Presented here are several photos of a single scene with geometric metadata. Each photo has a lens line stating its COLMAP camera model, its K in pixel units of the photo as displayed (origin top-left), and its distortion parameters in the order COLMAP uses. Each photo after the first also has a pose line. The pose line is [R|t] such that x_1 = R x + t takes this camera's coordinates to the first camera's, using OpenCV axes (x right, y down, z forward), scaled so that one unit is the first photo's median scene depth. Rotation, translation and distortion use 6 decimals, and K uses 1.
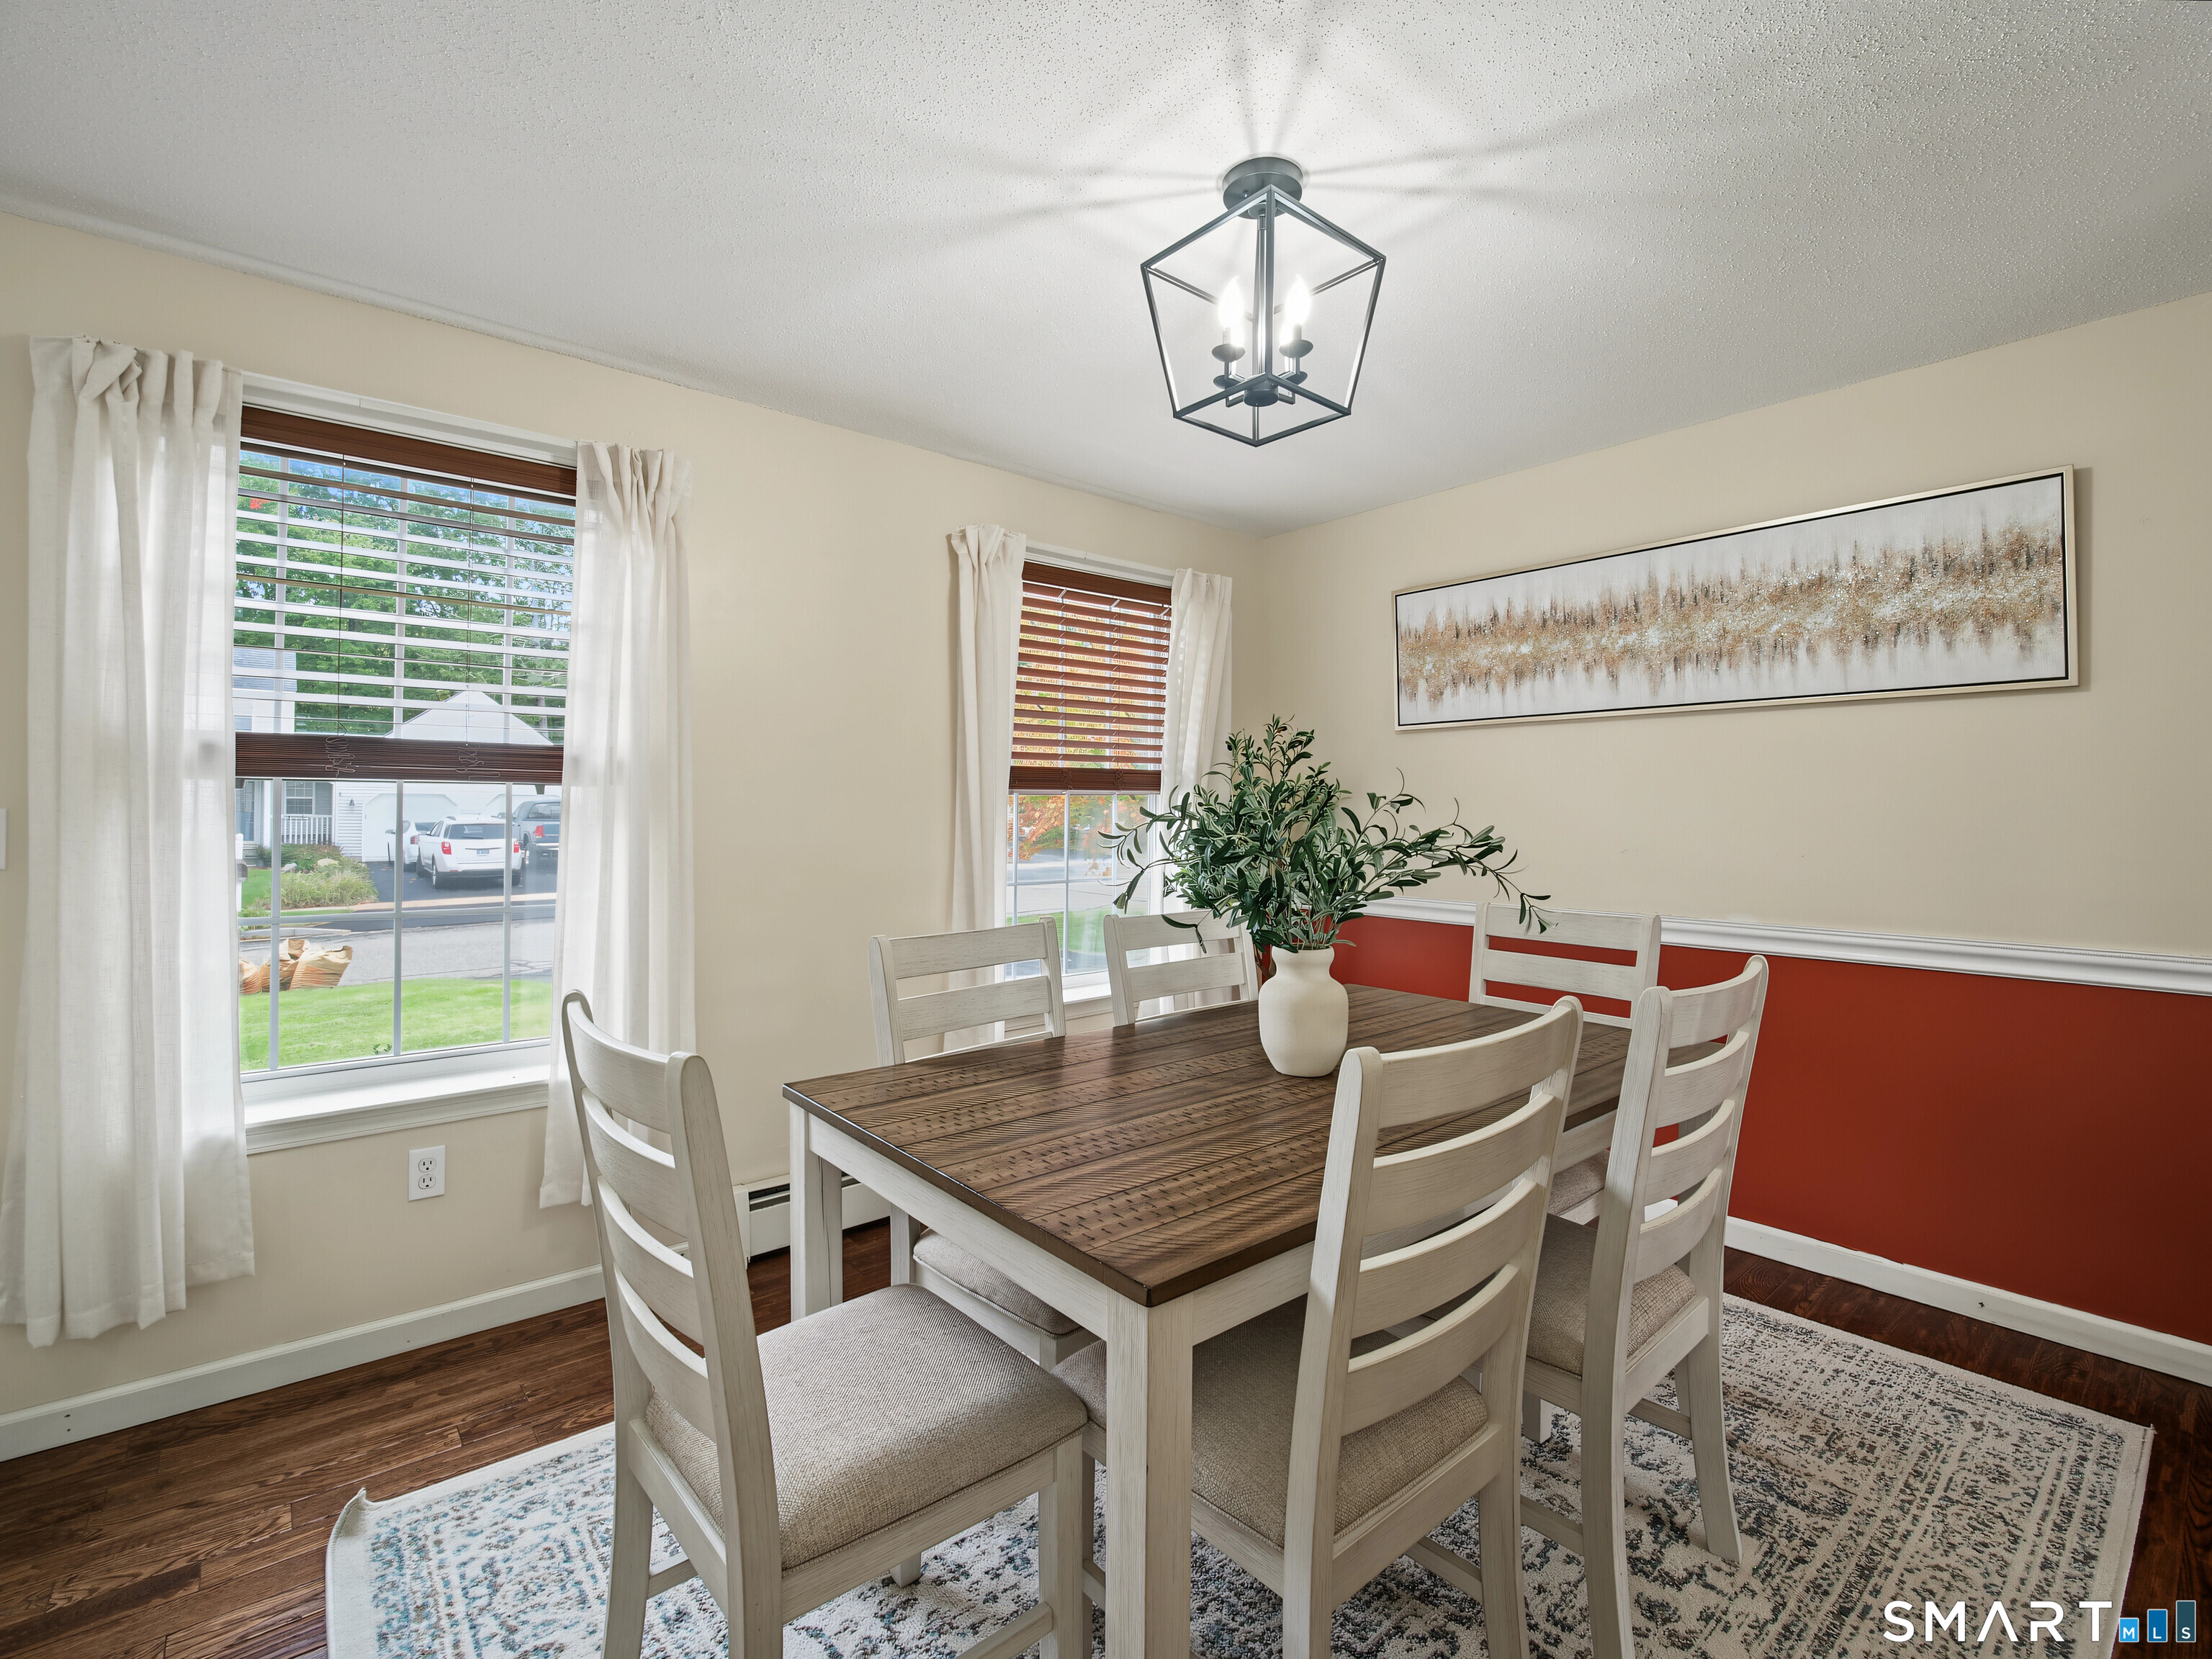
lens RADIAL K [[987.7, 0, 1118.1], [0, 987.7, 827.4], [0, 0, 1]] dist [-0.019174, -0.000276]
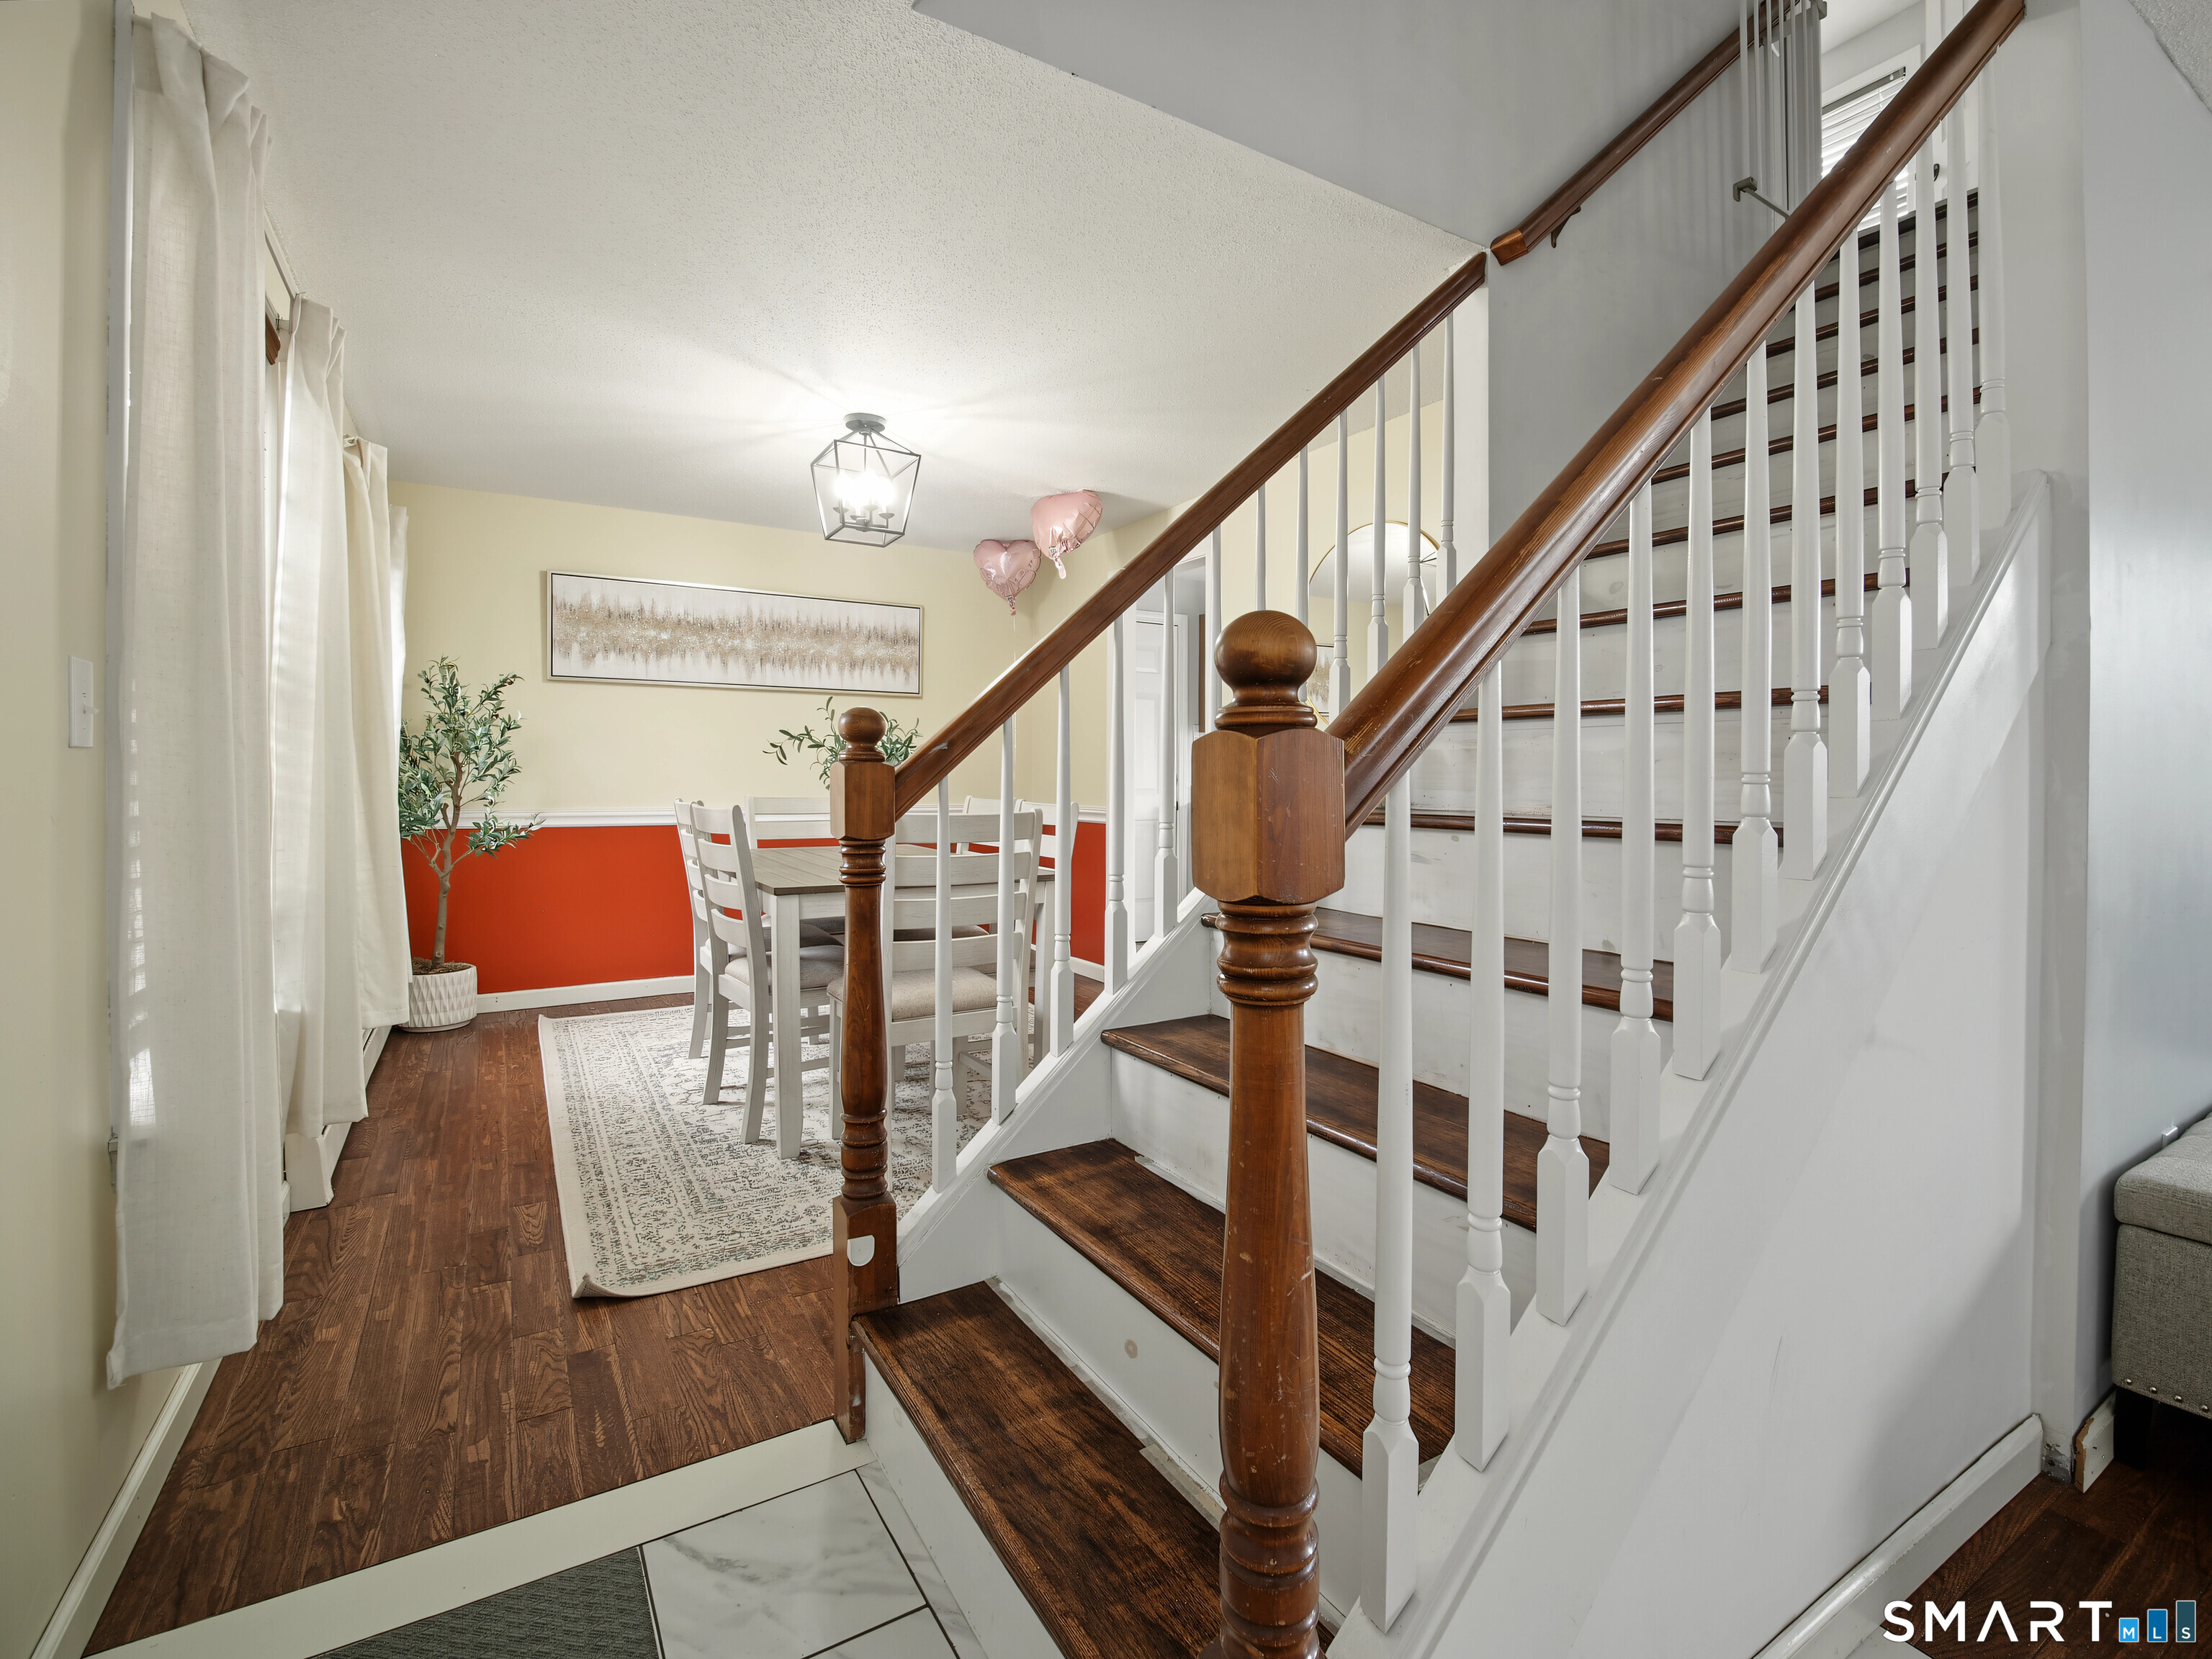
lens RADIAL K [[998.1, 0, 1107.4], [0, 998.1, 781.7], [0, 0, 1]] dist [0.001567, 0.000059]
pose [[0.175757, -0.003403, 0.984428, -1.031088], [0.014950, 0.999888, 0.000787, 0.052274], [-0.984320, 0.014579, 0.175789, 0.081422]]
